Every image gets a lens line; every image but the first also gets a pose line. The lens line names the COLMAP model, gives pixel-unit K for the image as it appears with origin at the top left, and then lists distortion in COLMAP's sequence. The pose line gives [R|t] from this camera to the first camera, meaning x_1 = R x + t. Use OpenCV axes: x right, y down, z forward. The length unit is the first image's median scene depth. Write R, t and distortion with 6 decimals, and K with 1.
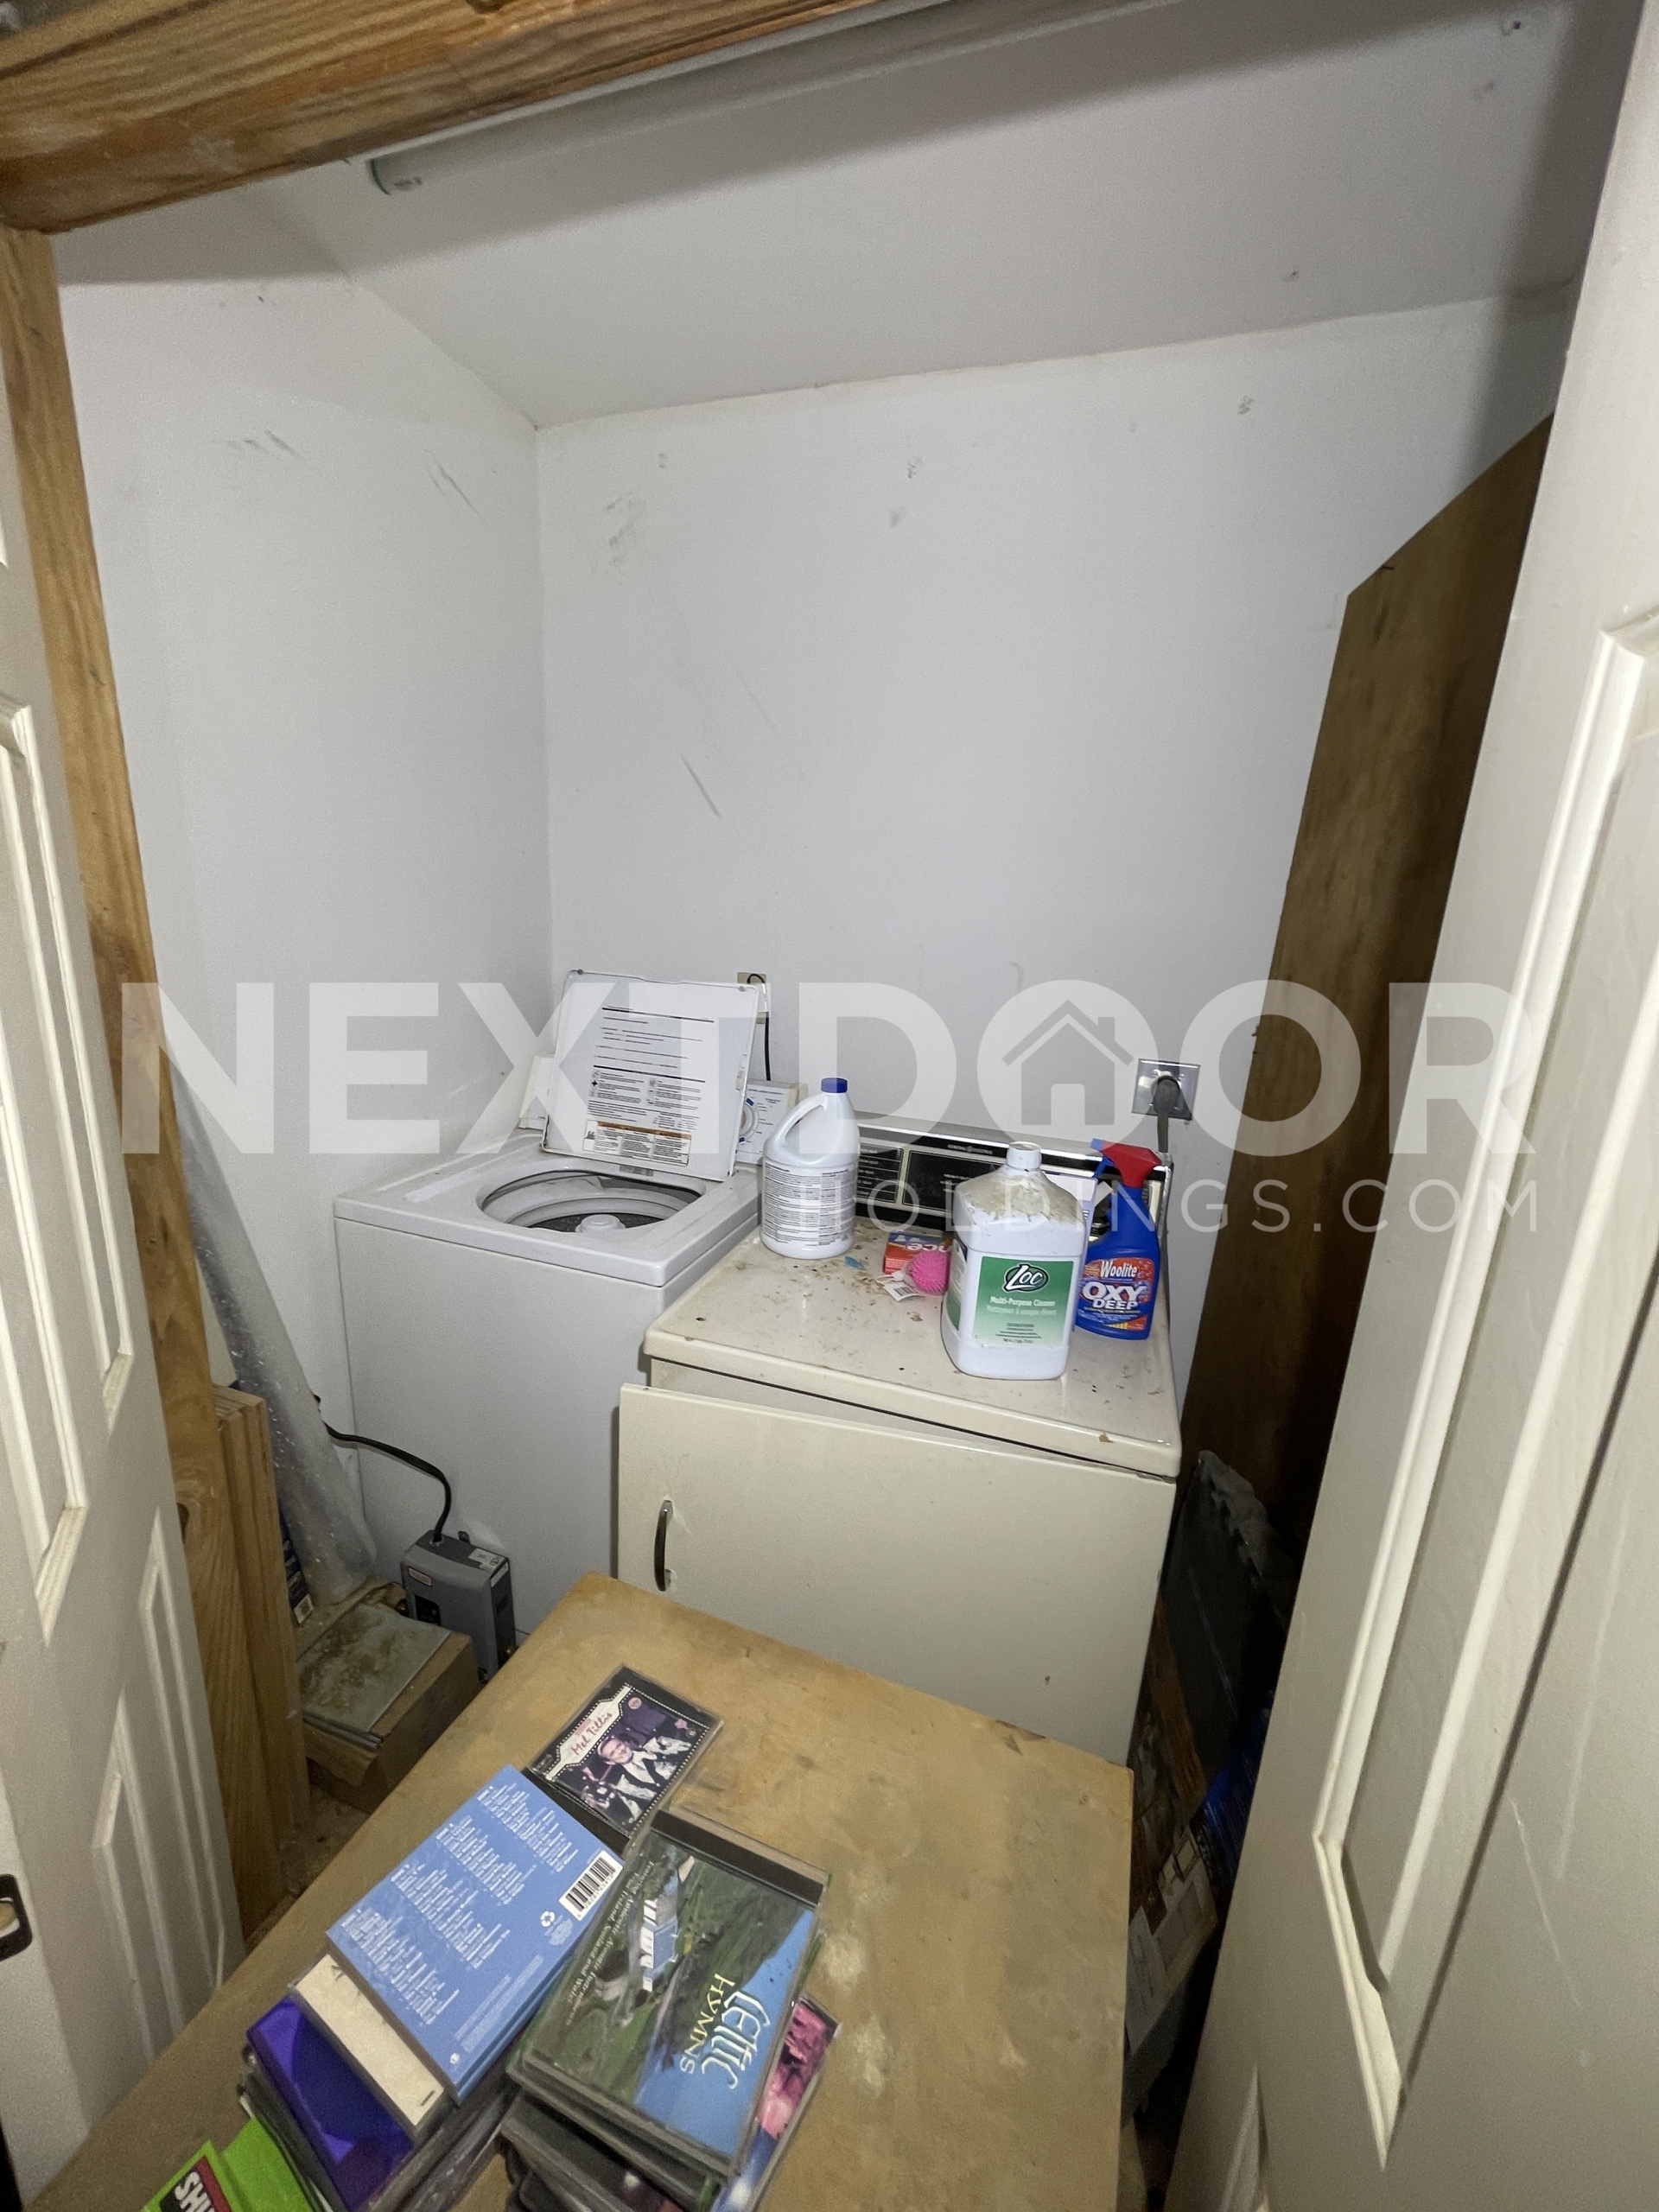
lens RADIAL K [[860.9, 0, 822.9], [0, 860.9, 1101.1], [0, 0, 1]] dist [-0.007446, 0.000348]
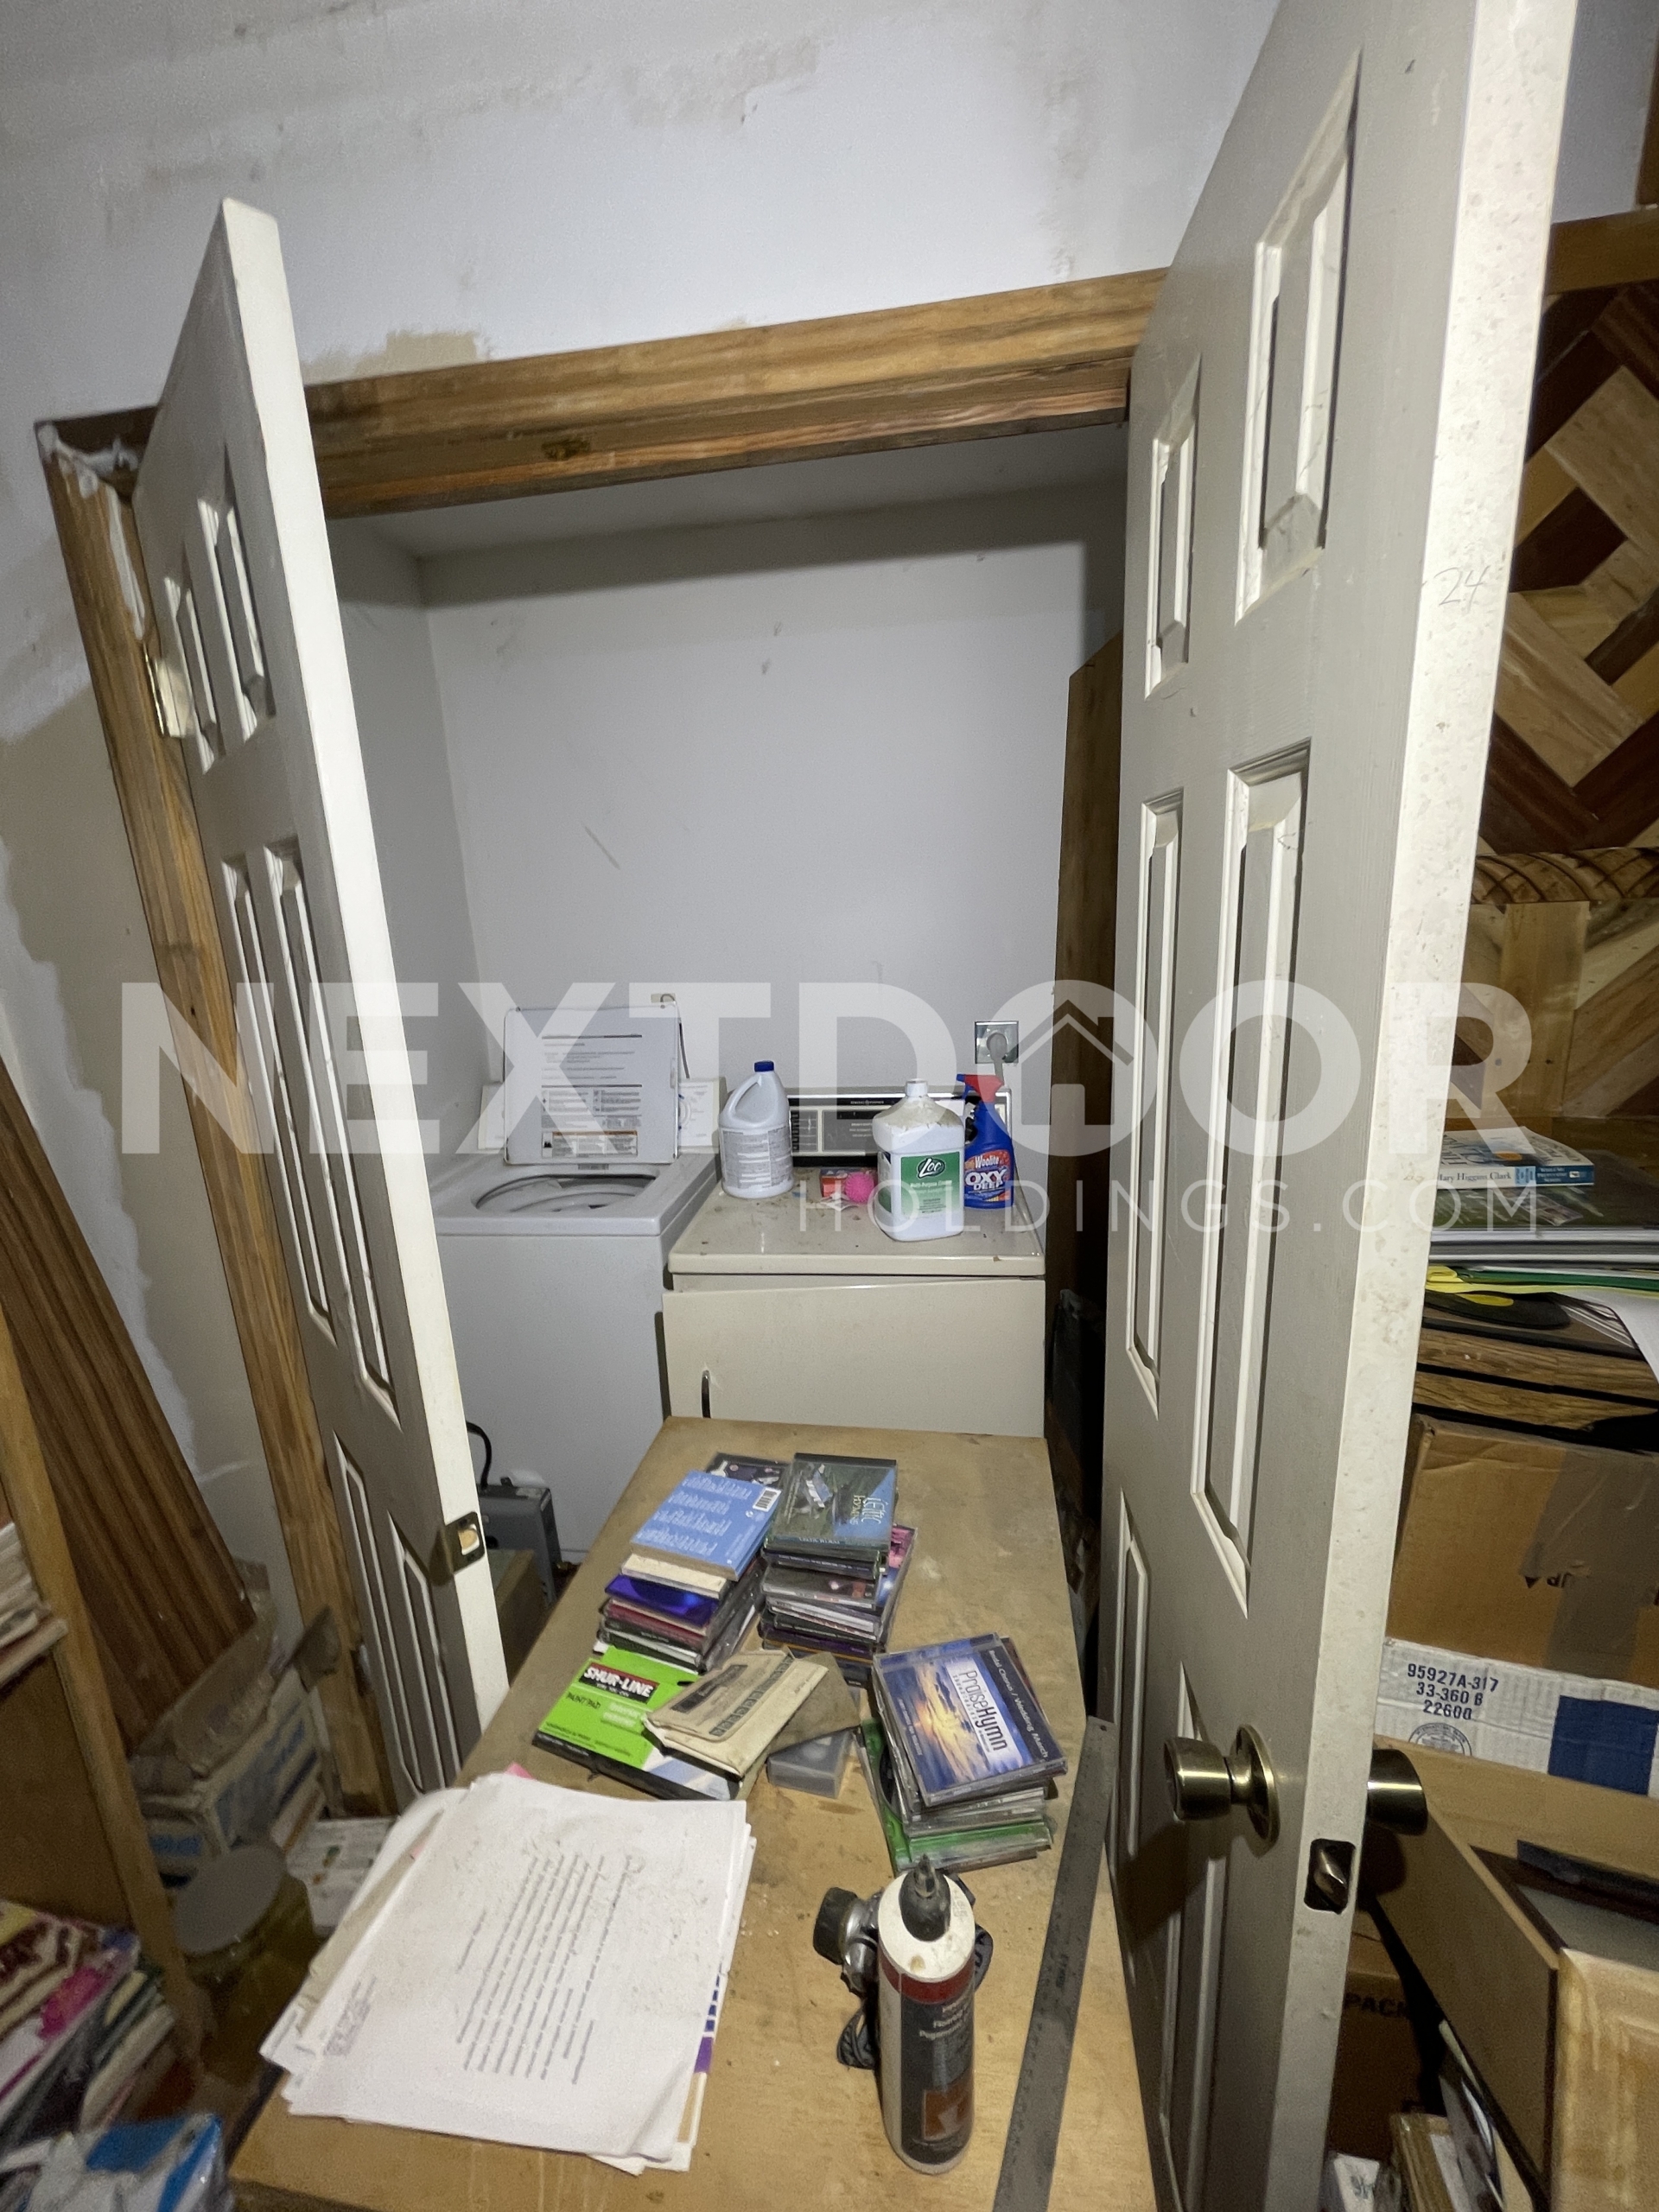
lens RADIAL K [[896.5, 0, 823.4], [0, 896.5, 1104.4], [0, 0, 1]] dist [0.015365, -0.005266]
pose [[0.971359, -0.137034, 0.194123, -0.211827], [0.141221, 0.989947, -0.007828, 0.076449], [-0.191099, 0.035018, 0.980946, -0.450370]]
